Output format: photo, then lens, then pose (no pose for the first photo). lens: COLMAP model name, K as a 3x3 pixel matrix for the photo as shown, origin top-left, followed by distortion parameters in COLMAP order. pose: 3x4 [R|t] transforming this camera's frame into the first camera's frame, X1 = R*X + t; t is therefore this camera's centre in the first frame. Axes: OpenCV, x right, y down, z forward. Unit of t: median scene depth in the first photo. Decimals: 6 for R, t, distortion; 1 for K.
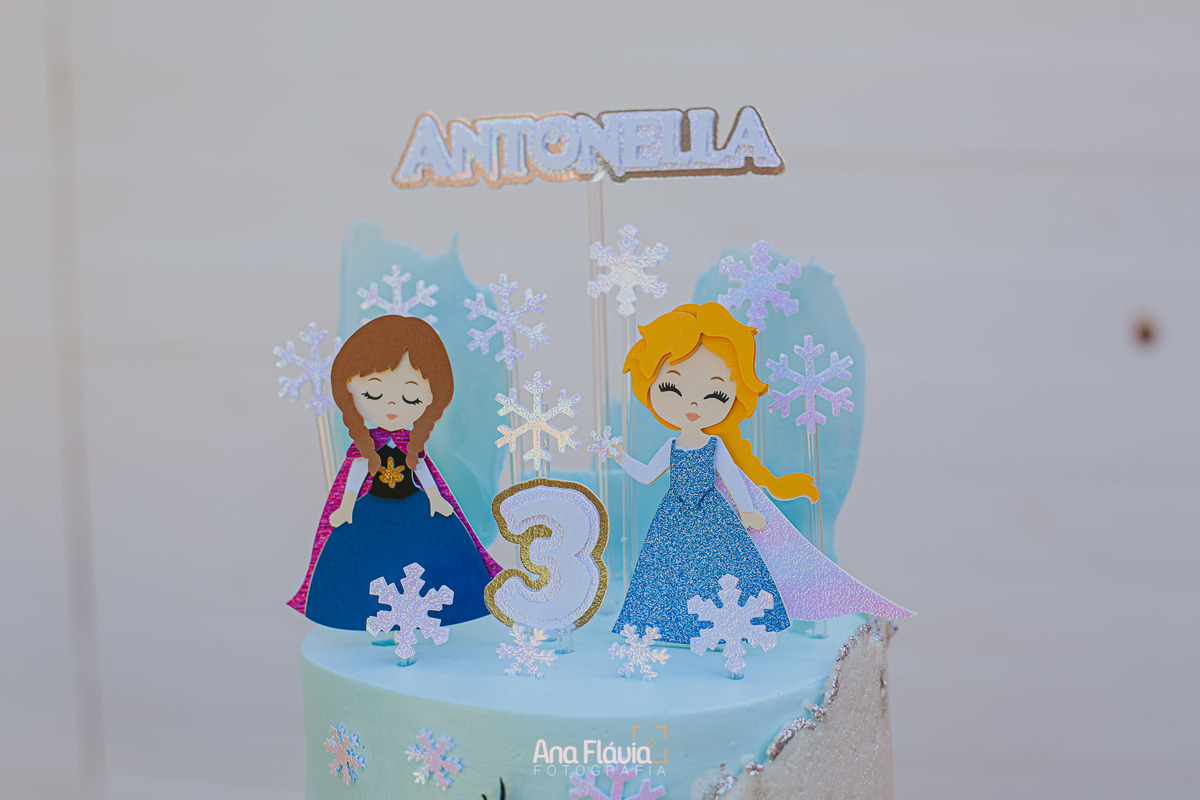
lens RADIAL K [[1867.4, 0, 600.0], [0, 1867.4, 400.0], [0, 0, 1]] dist [-0.141344, 0.097879]
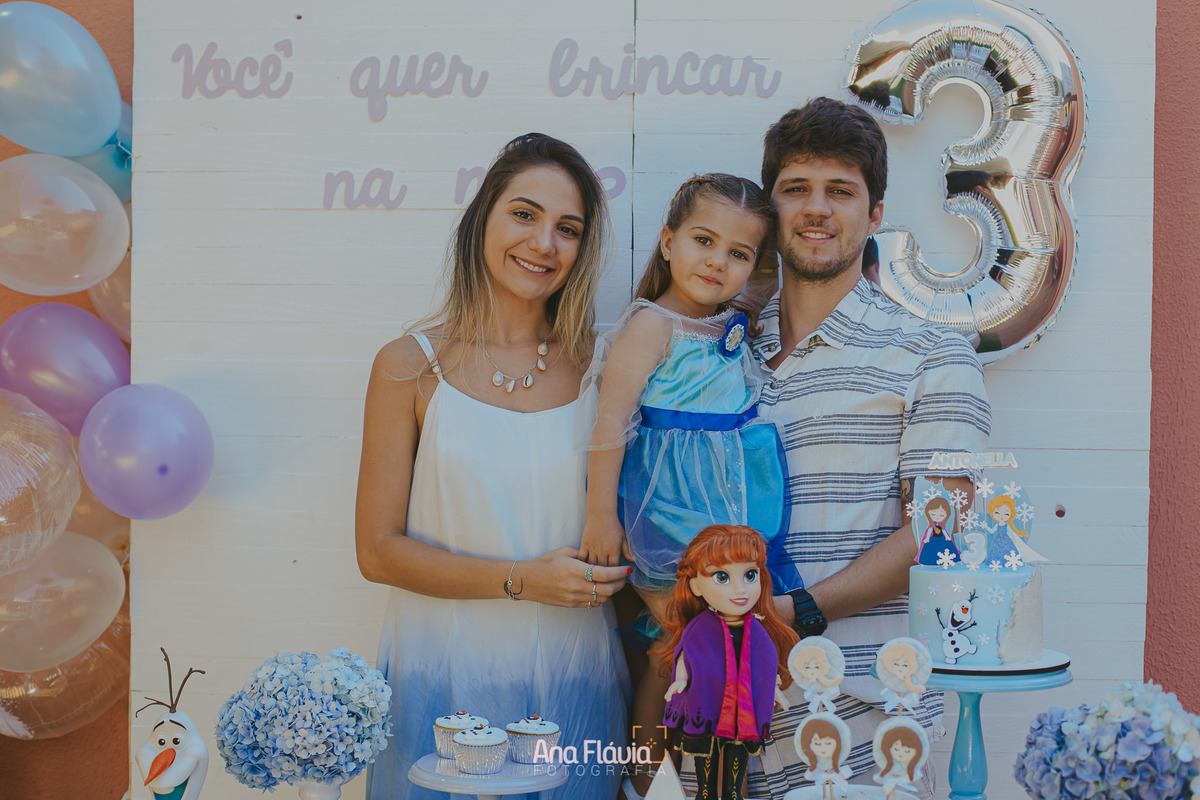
lens RADIAL K [[1867.4, 0, 600.0], [0, 1867.4, 400.0], [0, 0, 1]] dist [-0.141344, 0.097879]
pose [[0.993207, 0.021269, 0.114399, -1.504921], [-0.007620, 0.992931, -0.118446, 0.273455], [-0.116110, 0.116769, 0.986349, -3.553093]]
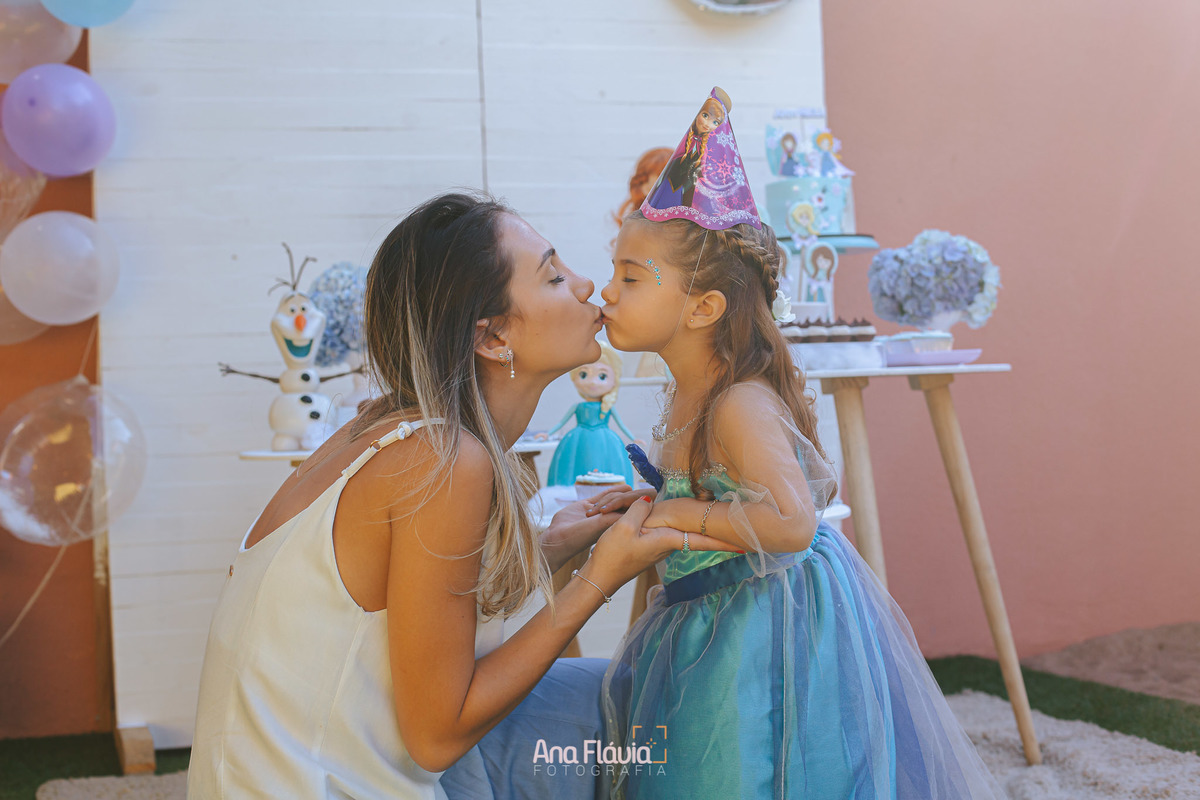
lens RADIAL K [[1755.8, 0, 600.0], [0, 1755.8, 400.0], [0, 0, 1]] dist [-0.134825, 0.016155]
pose [[0.867309, -0.028583, 0.496948, -4.077734], [0.101098, 0.987657, -0.119637, 1.688197], [-0.487395, 0.154003, 0.859494, -4.263425]]
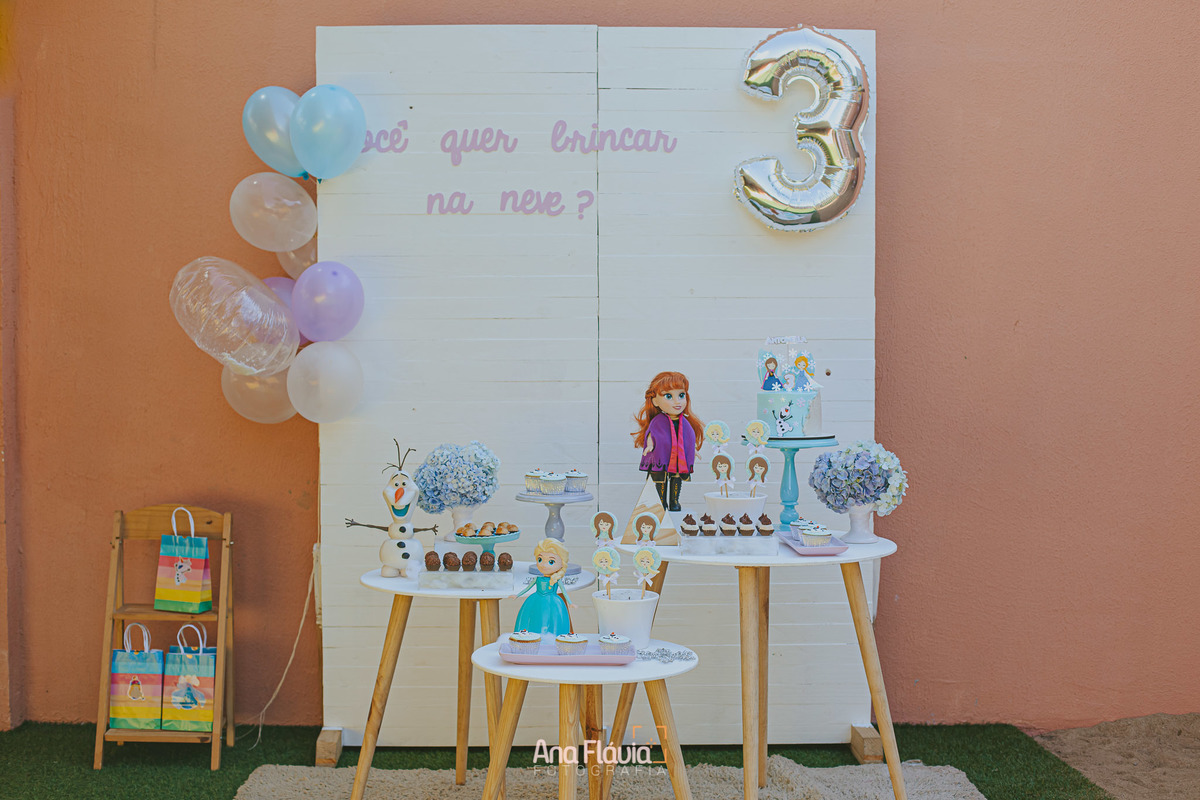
lens RADIAL K [[1755.8, 0, 600.0], [0, 1755.8, 400.0], [0, 0, 1]] dist [-0.134825, 0.016155]
pose [[0.974308, -0.002474, 0.225204, -3.047081], [0.022381, 0.996054, -0.085886, 0.945062], [-0.224103, 0.088720, 0.970519, -7.688407]]
